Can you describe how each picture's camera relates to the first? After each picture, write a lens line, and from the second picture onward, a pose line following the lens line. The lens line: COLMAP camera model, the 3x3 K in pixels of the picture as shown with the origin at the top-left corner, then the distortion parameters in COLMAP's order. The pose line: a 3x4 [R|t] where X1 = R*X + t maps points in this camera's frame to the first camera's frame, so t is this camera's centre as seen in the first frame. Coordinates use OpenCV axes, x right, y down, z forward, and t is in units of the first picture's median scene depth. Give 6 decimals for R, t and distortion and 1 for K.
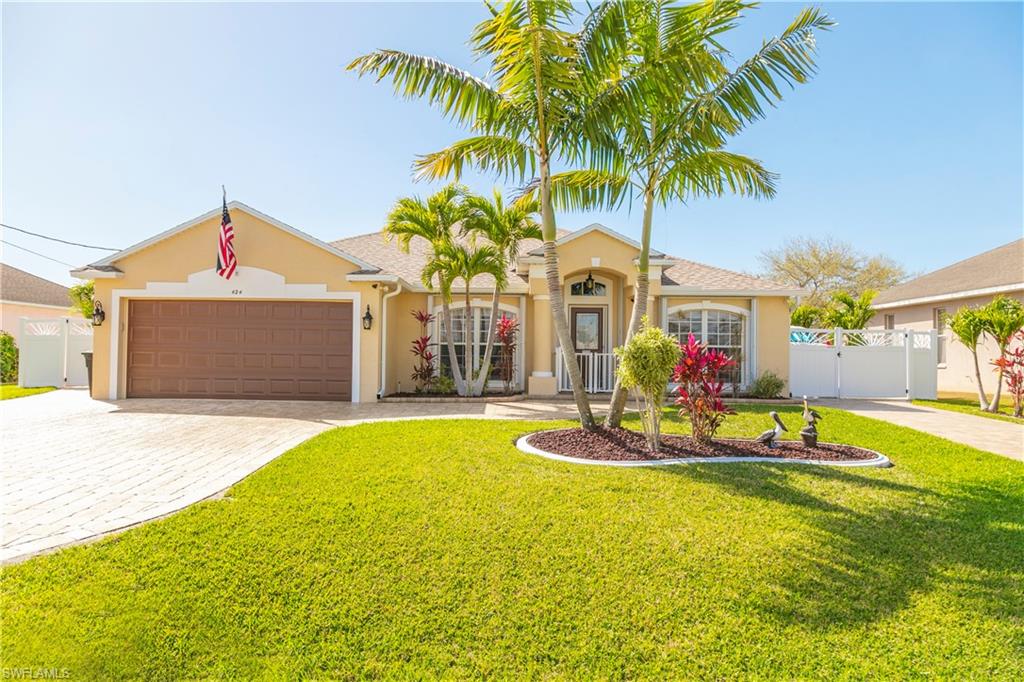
lens RADIAL K [[677.4, 0, 508.9], [0, 677.4, 330.7], [0, 0, 1]] dist [0.007665, 0.003916]
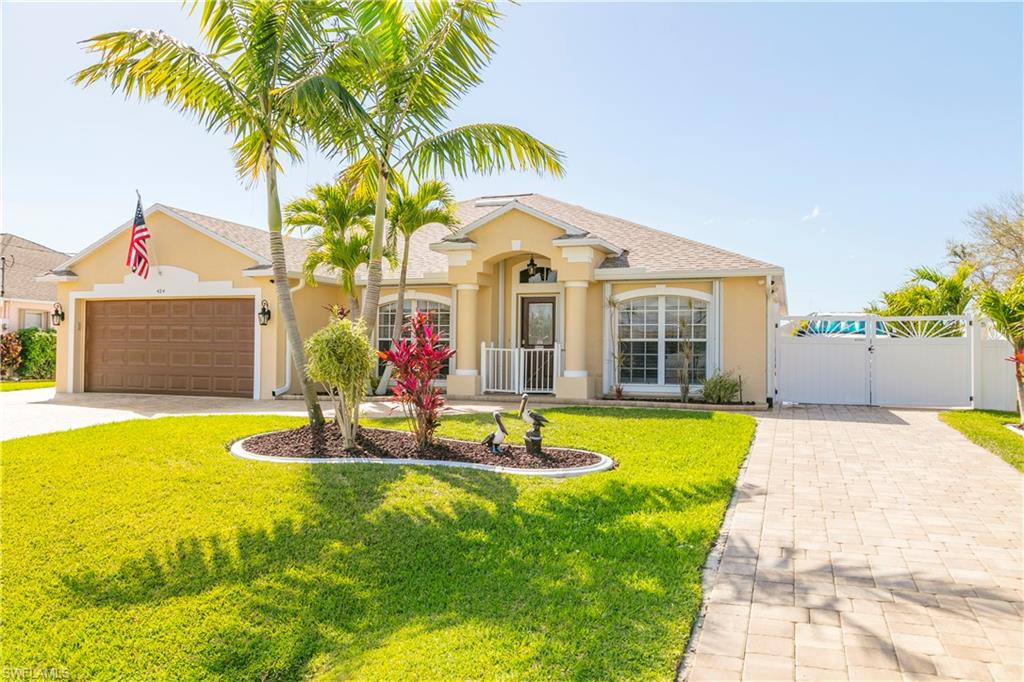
lens RADIAL K [[817.6, 0, 515.2], [0, 817.6, 350.2], [0, 0, 1]] dist [0.009866, -0.009651]
pose [[0.944199, -0.004198, -0.329348, 0.509180], [0.014248, 0.999503, 0.028109, 0.005738], [0.329066, -0.031233, 0.943790, -0.003967]]
